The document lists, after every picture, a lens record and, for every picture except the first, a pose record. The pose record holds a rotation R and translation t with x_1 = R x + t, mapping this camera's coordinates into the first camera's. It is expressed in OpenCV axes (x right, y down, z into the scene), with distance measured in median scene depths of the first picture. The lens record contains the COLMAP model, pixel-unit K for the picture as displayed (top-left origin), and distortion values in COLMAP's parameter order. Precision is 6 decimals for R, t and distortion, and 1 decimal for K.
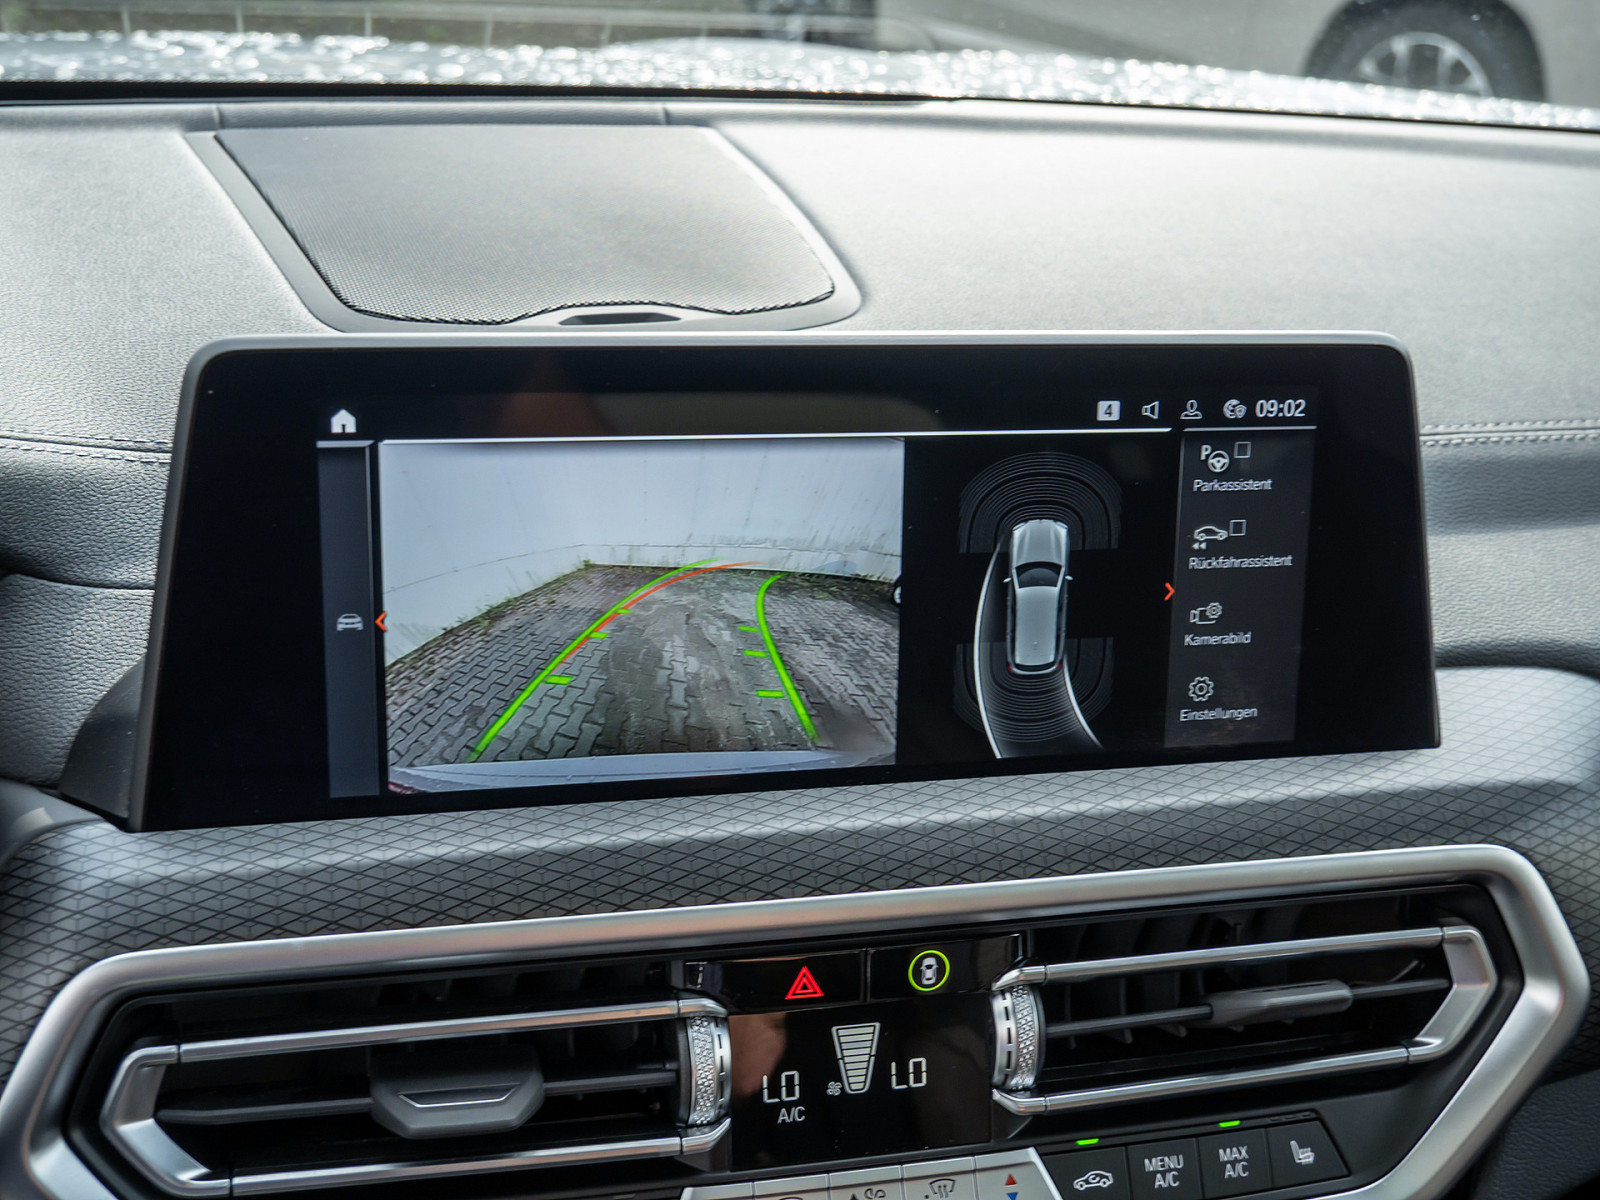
lens RADIAL K [[1921.6, 0, 787.5], [0, 1921.6, 619.8], [0, 0, 1]] dist [-0.001703, 0.000000]
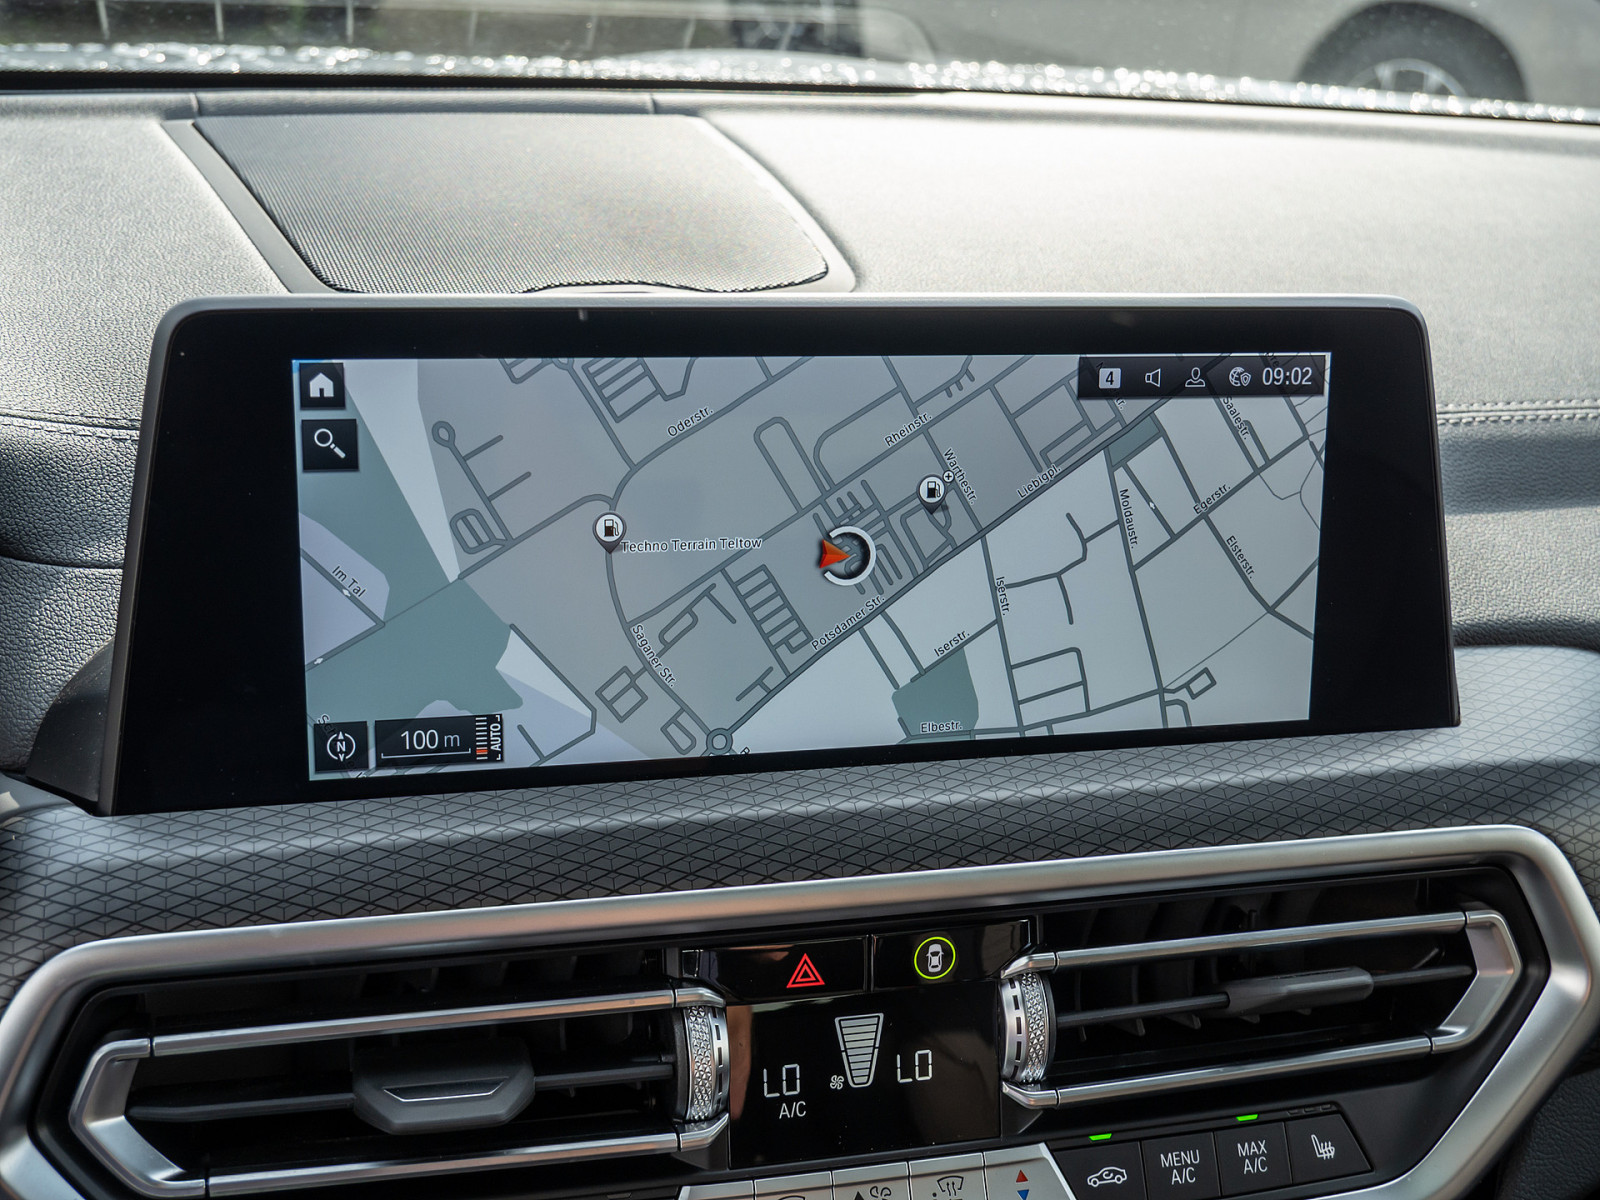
lens RADIAL K [[1921.6, 0, 786.6], [0, 1921.6, 618.9], [0, 0, 1]] dist [-0.001703, 0.000000]
pose [[0.999958, -0.007528, 0.005159, -0.003980], [0.007612, 0.999835, -0.016483, 0.027559], [-0.005034, 0.016522, 0.999851, 0.035770]]
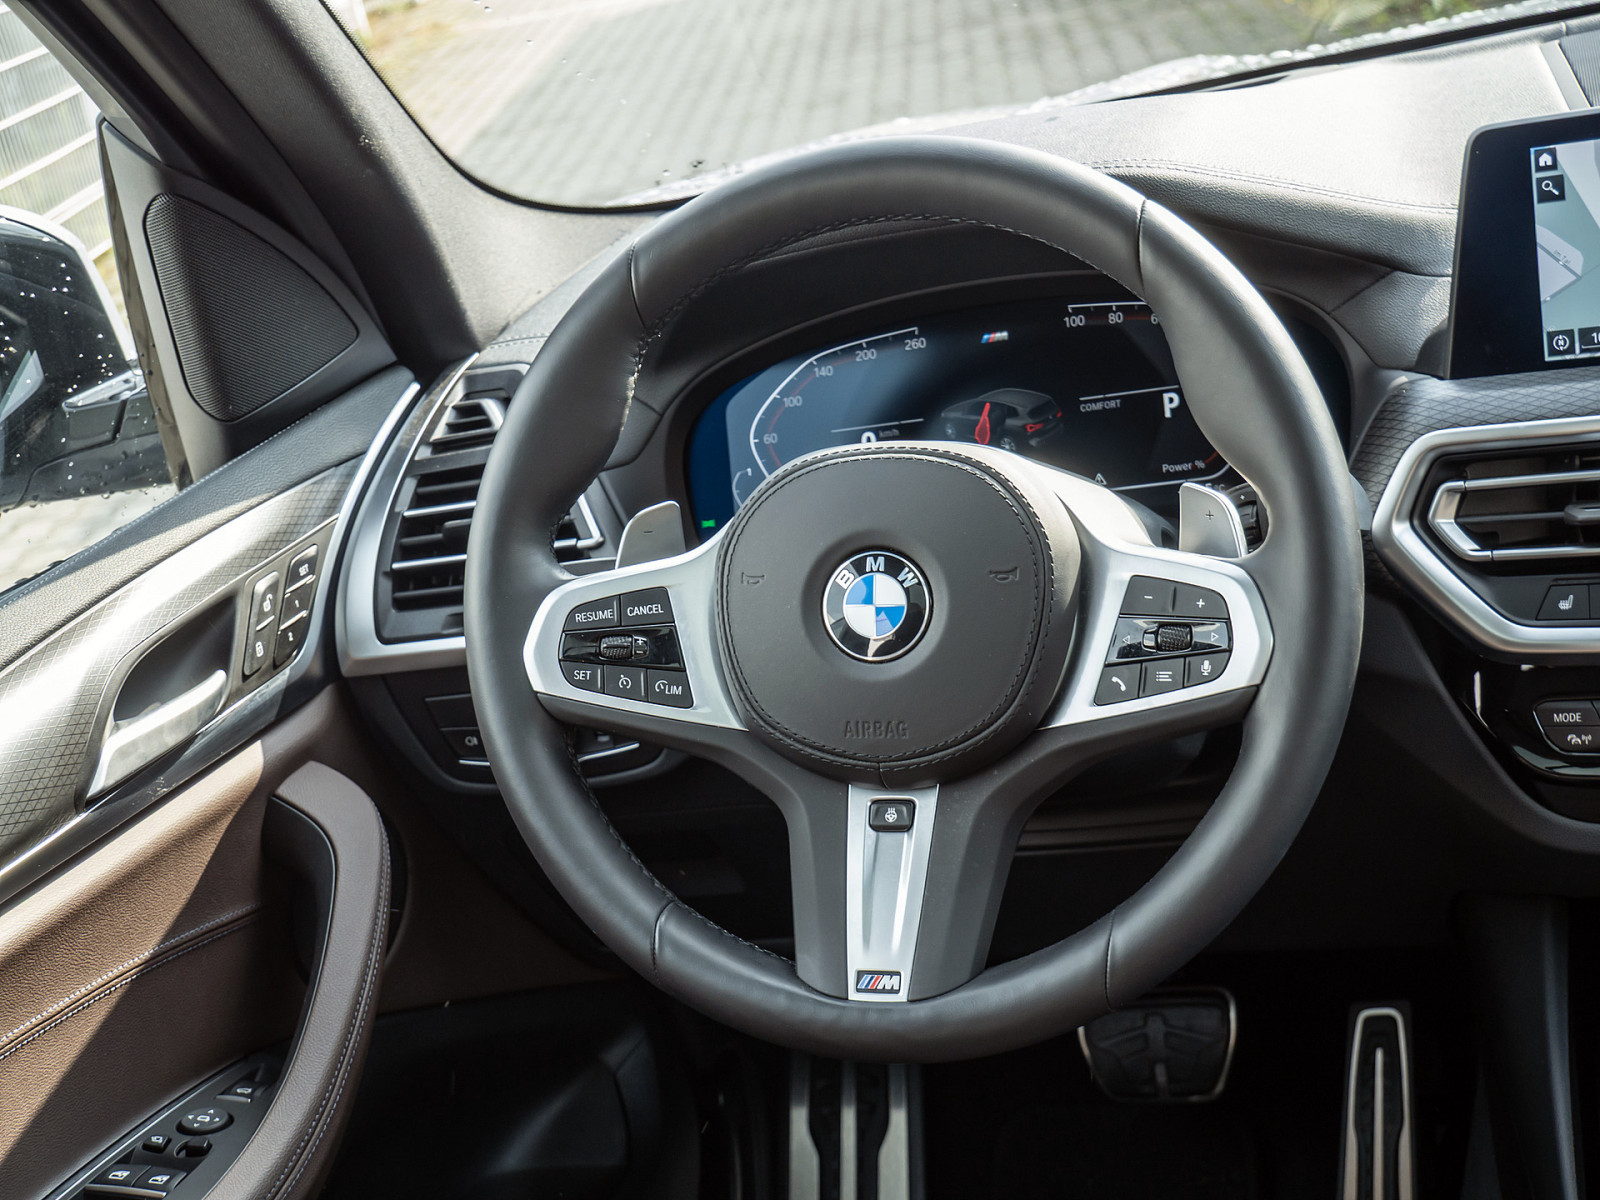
lens RADIAL K [[2329.1, 0, 808.1], [0, 2329.1, 613.2], [0, 0, 1]] dist [0.025905, 0.000000]
pose [[0.759413, -0.018776, -0.650338, 0.652704], [-0.009401, 0.999162, -0.039825, 0.407144], [0.650541, 0.036358, 0.758600, -1.128631]]
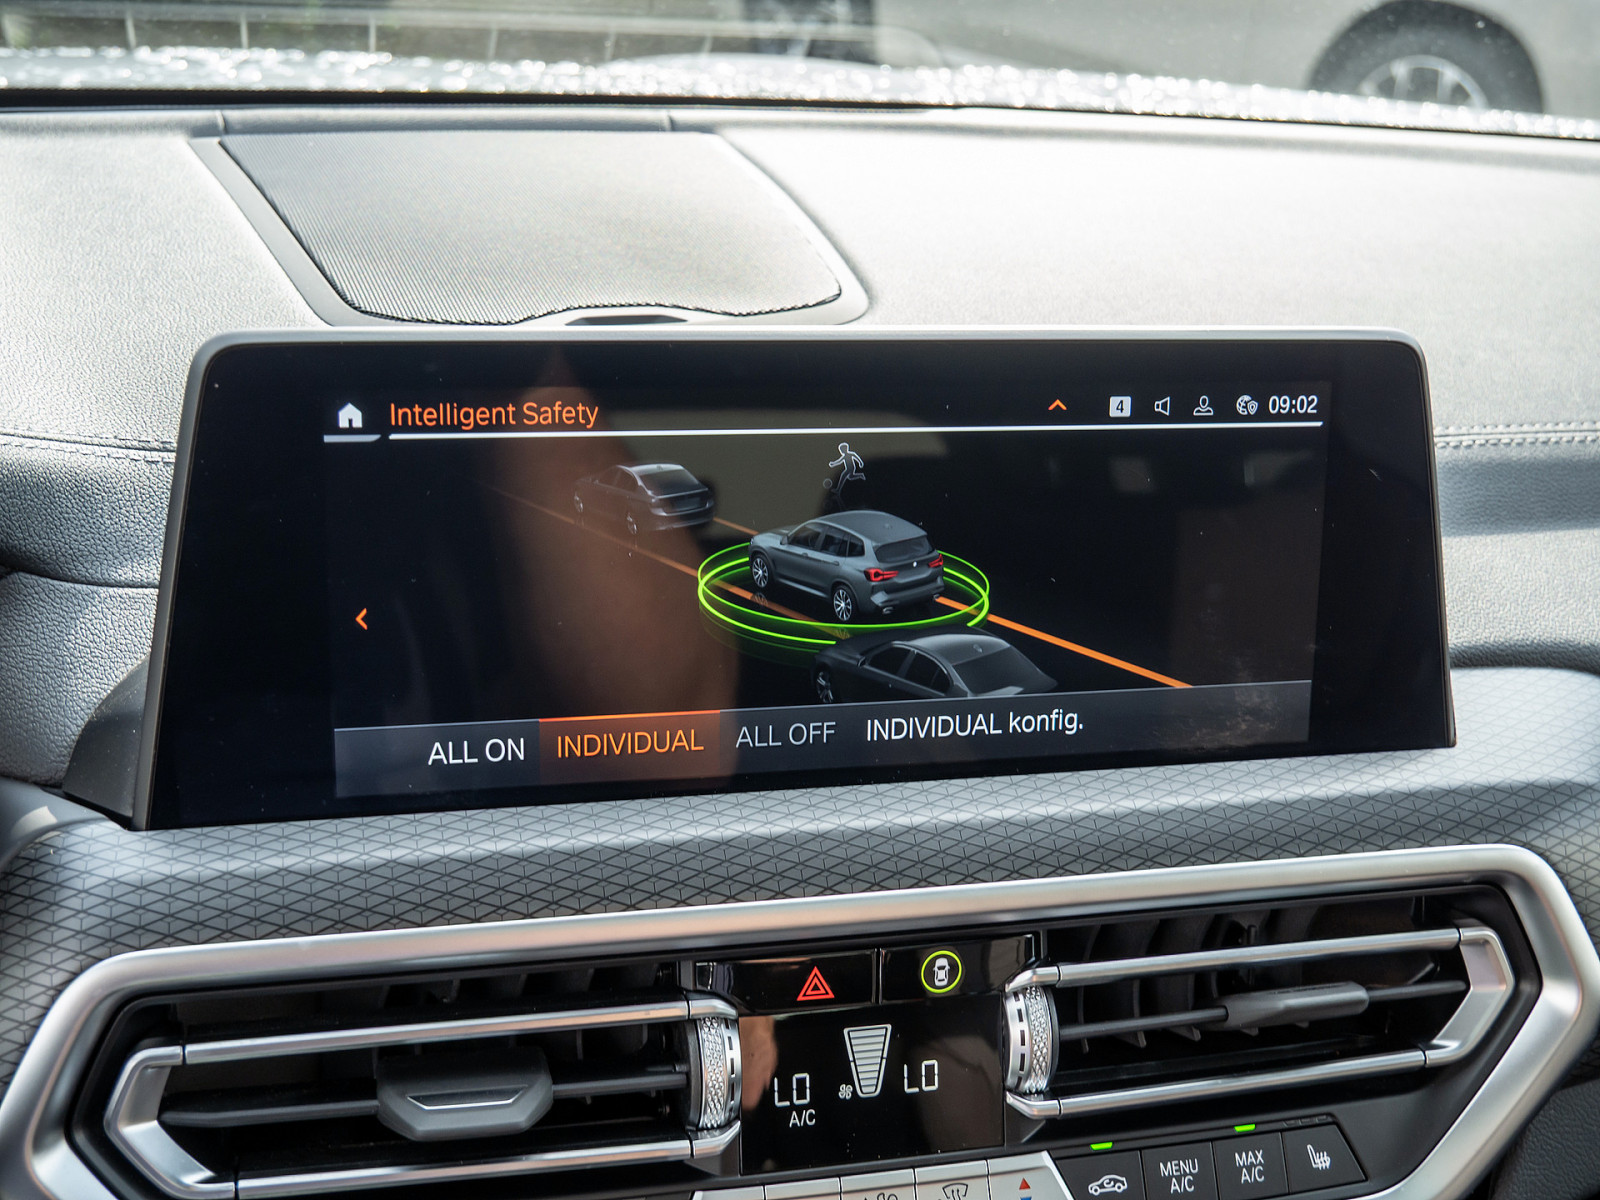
lens RADIAL K [[1921.6, 0, 785.6], [0, 1921.6, 618.2], [0, 0, 1]] dist [-0.001703, 0.000000]
pose [[0.999998, -0.001770, -0.000927, -0.005060], [0.001758, 0.999919, -0.012610, 0.012524], [0.000949, 0.012608, 0.999920, 0.008228]]
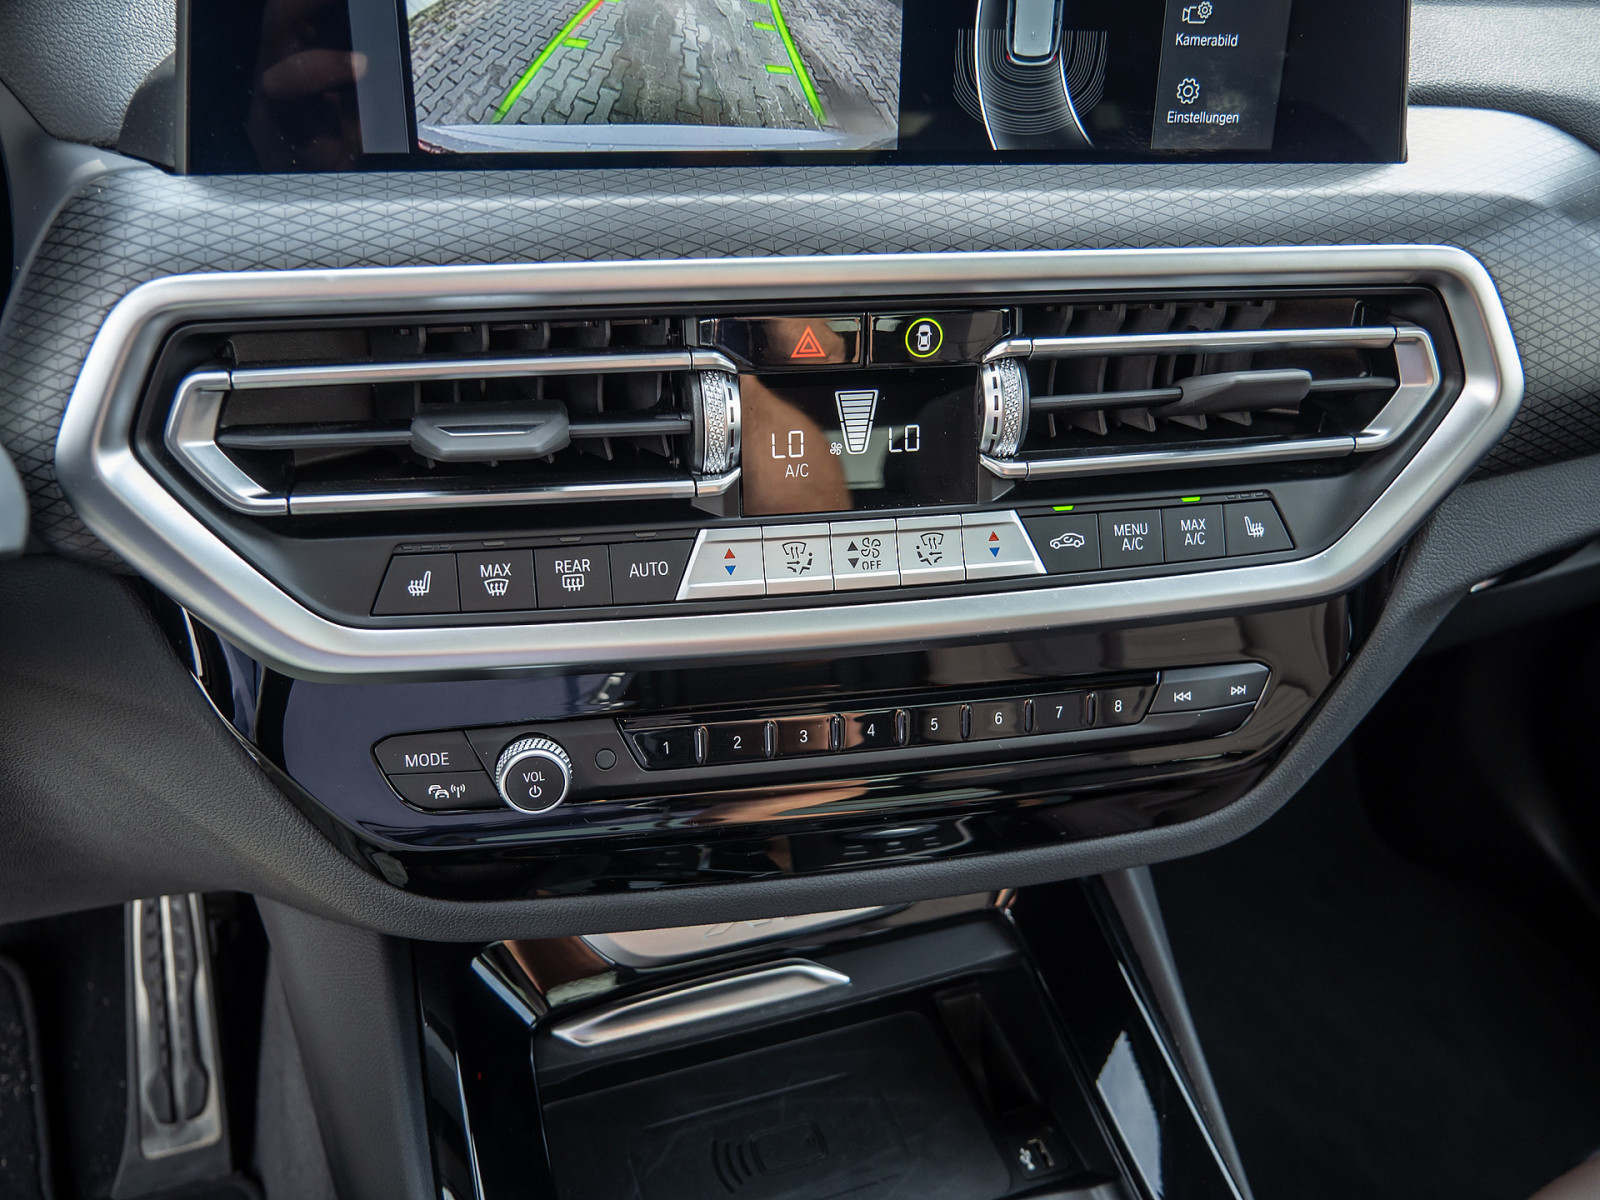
lens RADIAL K [[1380.7, 0, 793.0], [0, 1380.7, 614.8], [0, 0, 1]] dist [-0.033199, 0.017150]
pose [[0.999140, 0.013954, -0.039054, 0.031147], [-0.006068, 0.980750, 0.195175, 0.178700], [0.041026, -0.194770, 0.979991, 0.195456]]
